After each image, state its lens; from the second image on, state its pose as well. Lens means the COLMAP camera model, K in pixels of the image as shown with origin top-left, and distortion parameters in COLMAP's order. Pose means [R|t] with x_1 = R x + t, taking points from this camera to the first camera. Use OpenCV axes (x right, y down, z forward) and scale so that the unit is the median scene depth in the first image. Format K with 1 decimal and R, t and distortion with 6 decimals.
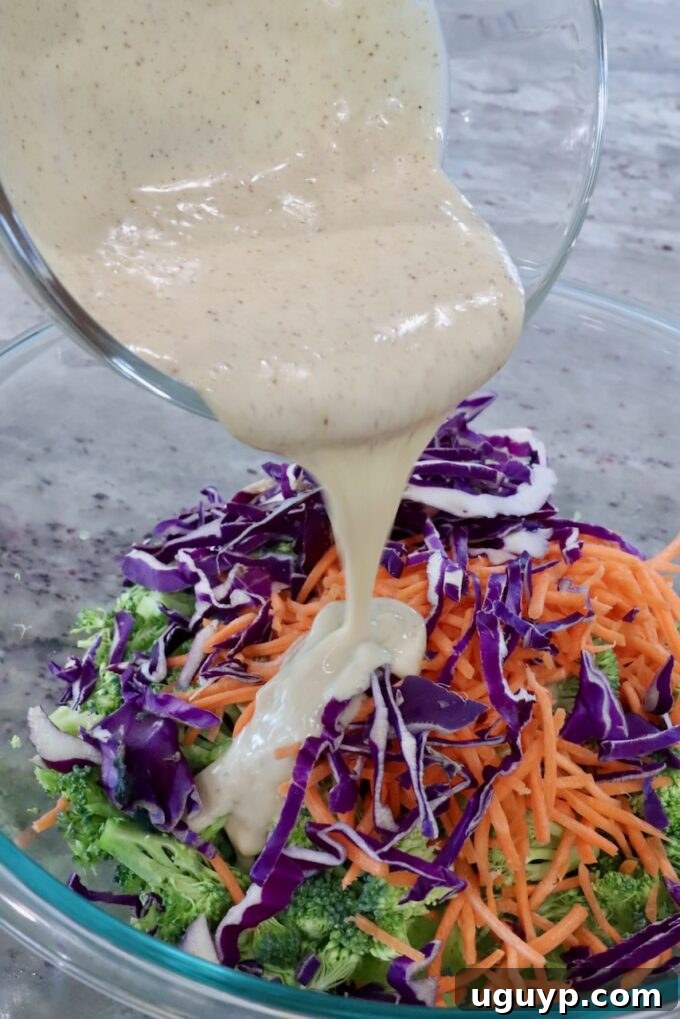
lens RADIAL K [[1309.2, 0, 340.0], [0, 1309.2, 509.5], [0, 0, 1]] dist [-0.013273, 0.021220]
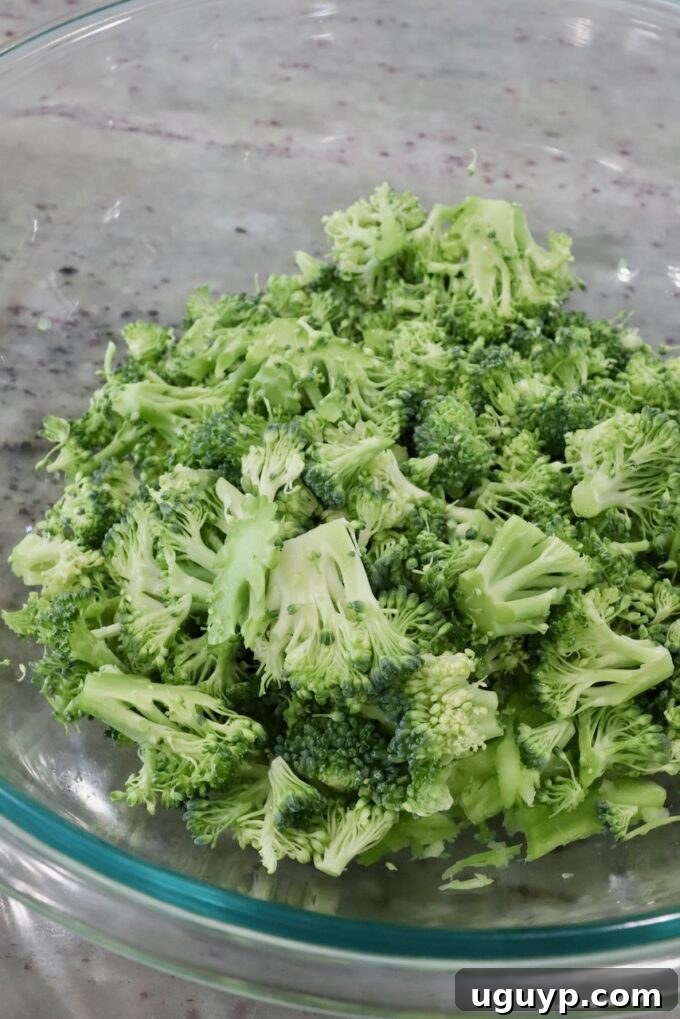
lens RADIAL K [[1309.2, 0, 340.0], [0, 1309.2, 509.5], [0, 0, 1]] dist [-0.013273, 0.021220]
pose [[0.998238, -0.057033, -0.016389, 0.004219], [0.059119, 0.979692, 0.191597, -0.017008], [0.005129, -0.192228, 0.981337, 0.185308]]
